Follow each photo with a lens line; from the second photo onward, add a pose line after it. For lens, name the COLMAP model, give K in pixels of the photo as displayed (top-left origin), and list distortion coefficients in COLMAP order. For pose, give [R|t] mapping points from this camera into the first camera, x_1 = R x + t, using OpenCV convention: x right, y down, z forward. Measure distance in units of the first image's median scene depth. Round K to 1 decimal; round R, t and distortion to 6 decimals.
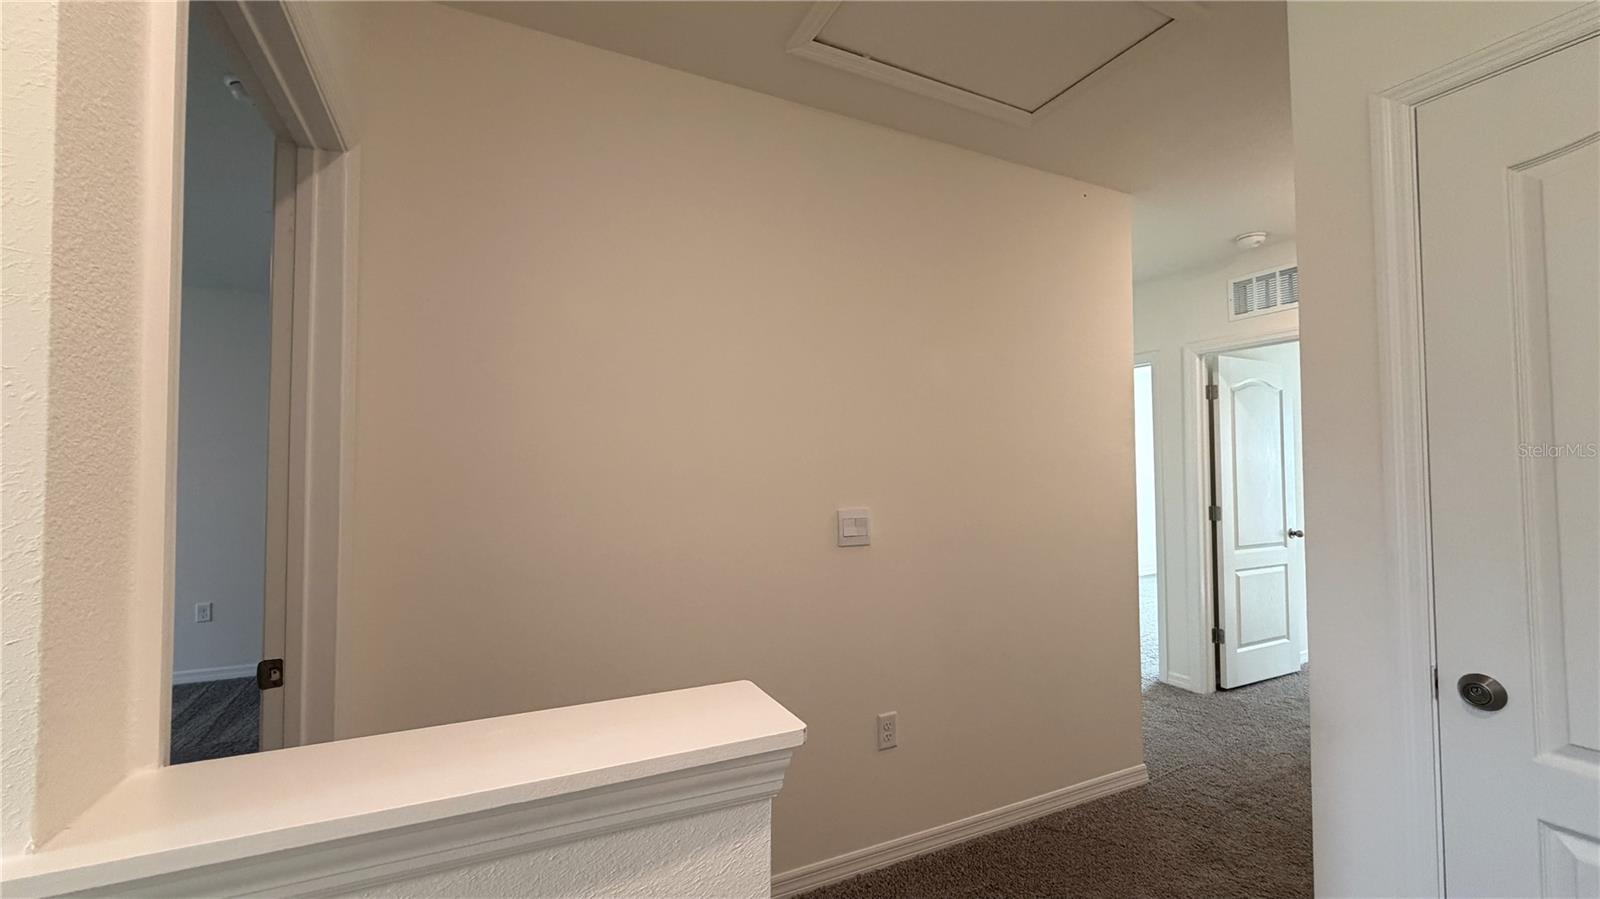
lens RADIAL K [[651.2, 0, 799.3], [0, 651.2, 453.0], [0, 0, 1]] dist [0.000467, 0.000236]
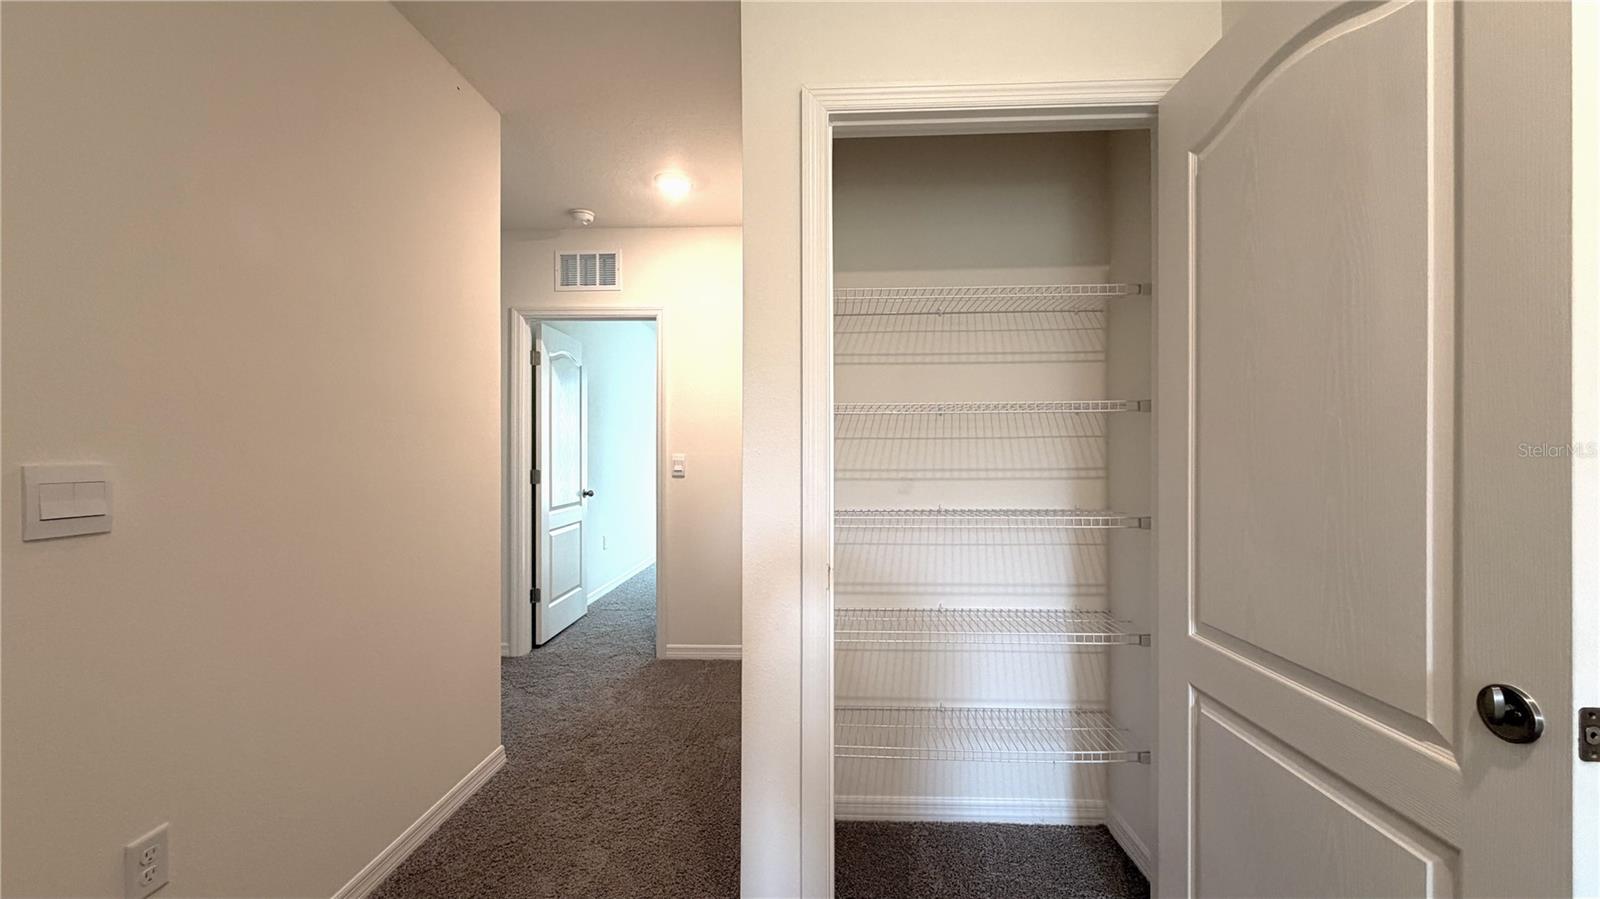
lens RADIAL K [[637.5, 0, 798.9], [0, 637.5, 454.9], [0, 0, 1]] dist [0.001051, 0.000086]
pose [[0.471722, 0.003154, 0.881742, -0.049697], [-0.029243, 0.999499, 0.012069, 0.034279], [-0.881262, -0.031478, 0.471578, 0.164807]]
